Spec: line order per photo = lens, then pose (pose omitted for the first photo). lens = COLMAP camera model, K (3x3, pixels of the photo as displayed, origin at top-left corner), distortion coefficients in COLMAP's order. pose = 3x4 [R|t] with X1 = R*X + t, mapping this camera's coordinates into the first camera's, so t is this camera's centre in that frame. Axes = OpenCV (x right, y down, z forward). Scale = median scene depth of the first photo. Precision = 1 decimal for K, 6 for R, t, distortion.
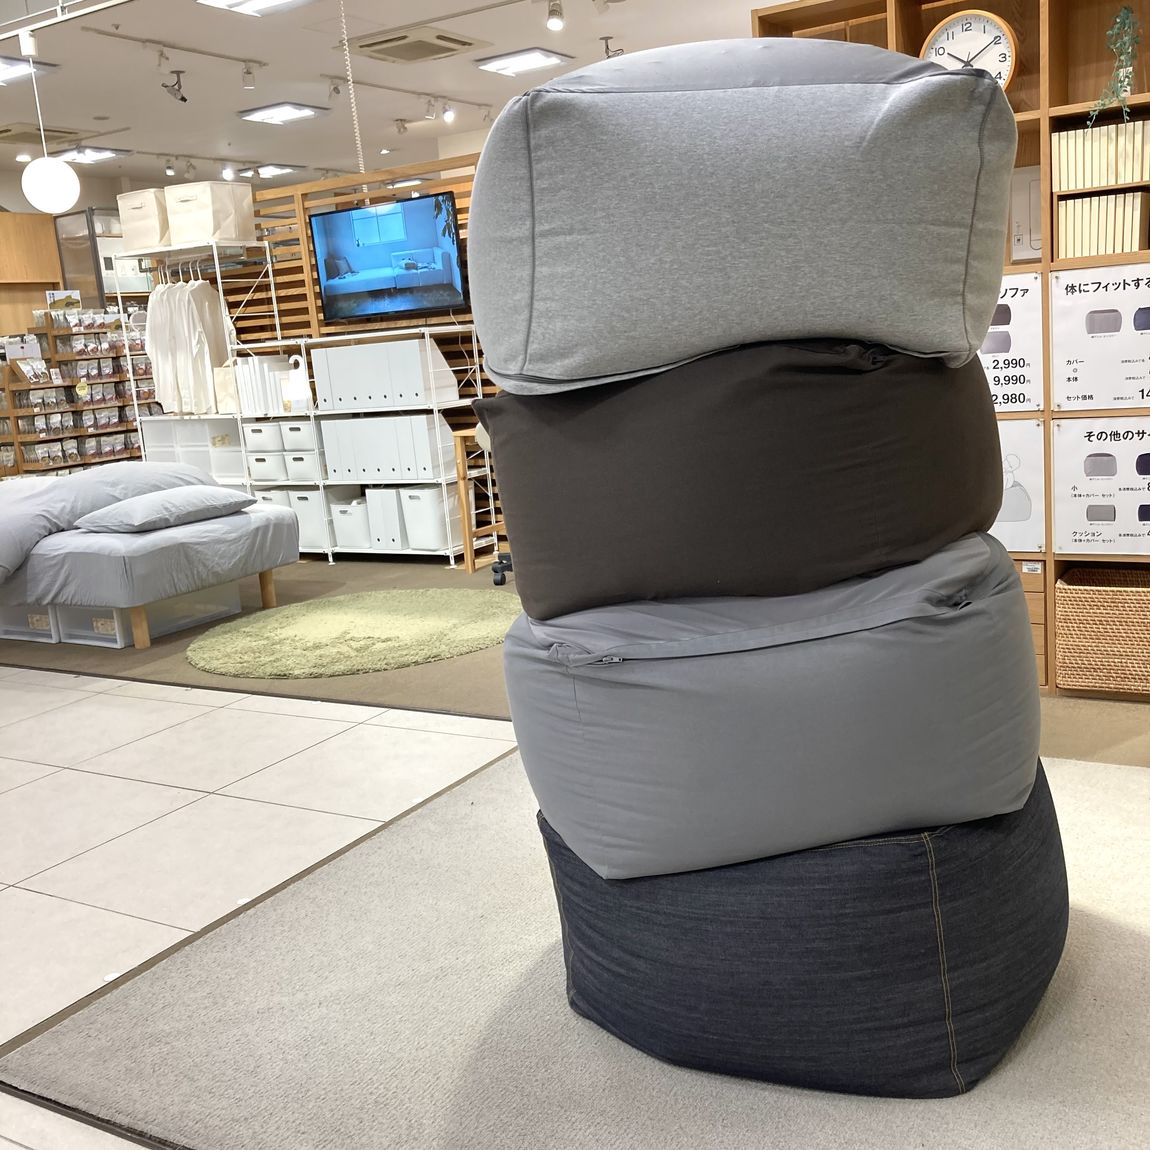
lens RADIAL K [[1270.1, 0, 575.0], [0, 1270.1, 575.0], [0, 0, 1]] dist [-0.008914, 0.084194]
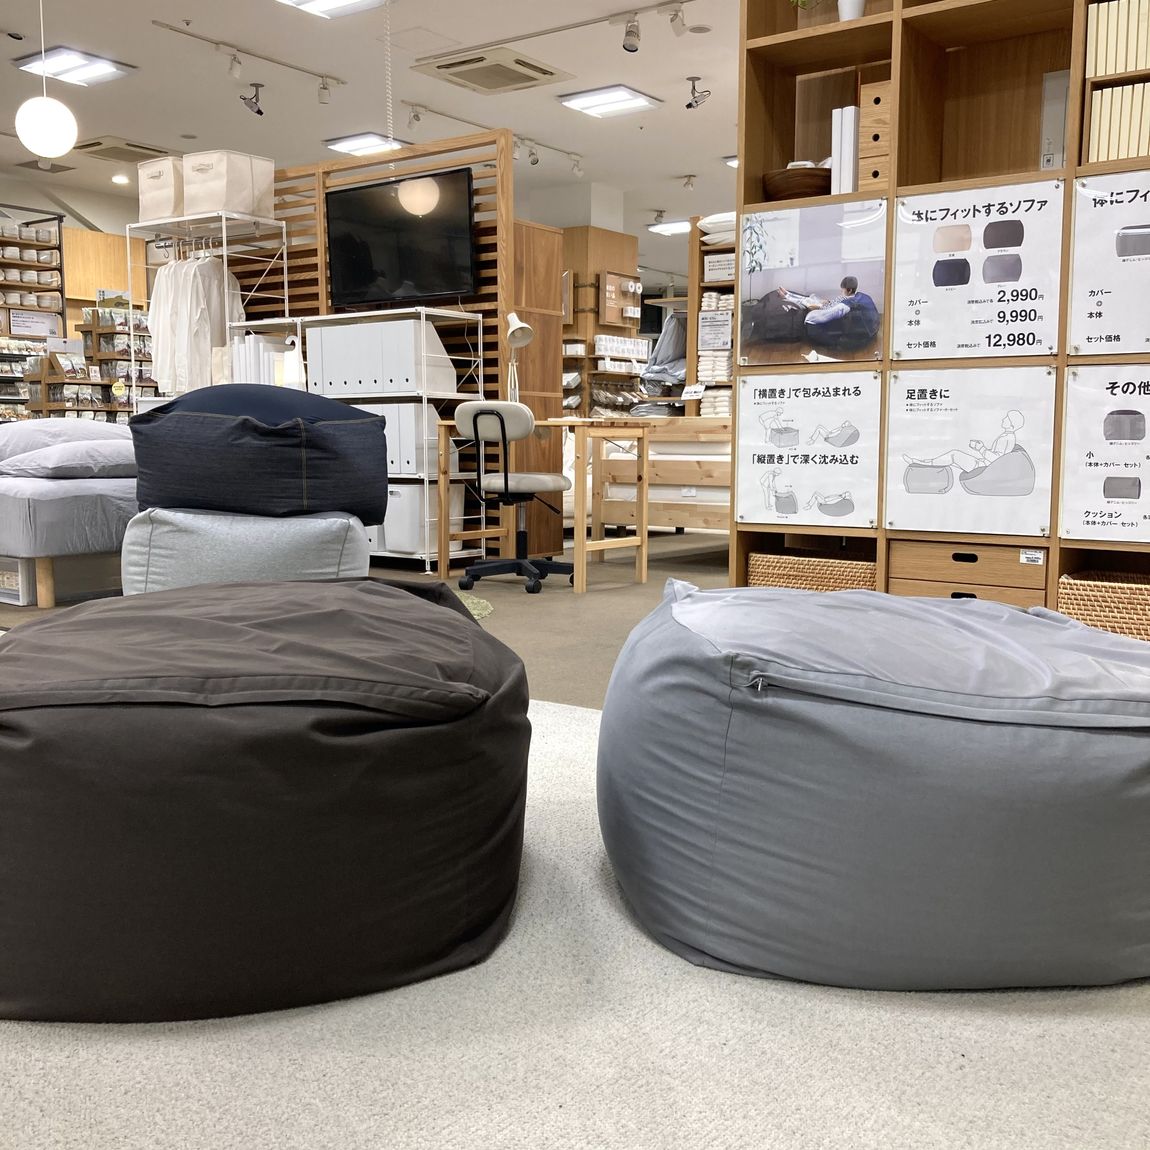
lens RADIAL K [[1270.1, 0, 575.0], [0, 1270.1, 575.0], [0, 0, 1]] dist [-0.008914, 0.084194]
pose [[0.991983, 0.094675, -0.083702, 0.077212], [-0.101174, 0.991873, -0.077145, 0.049935], [0.075718, 0.084995, 0.993500, 0.104684]]
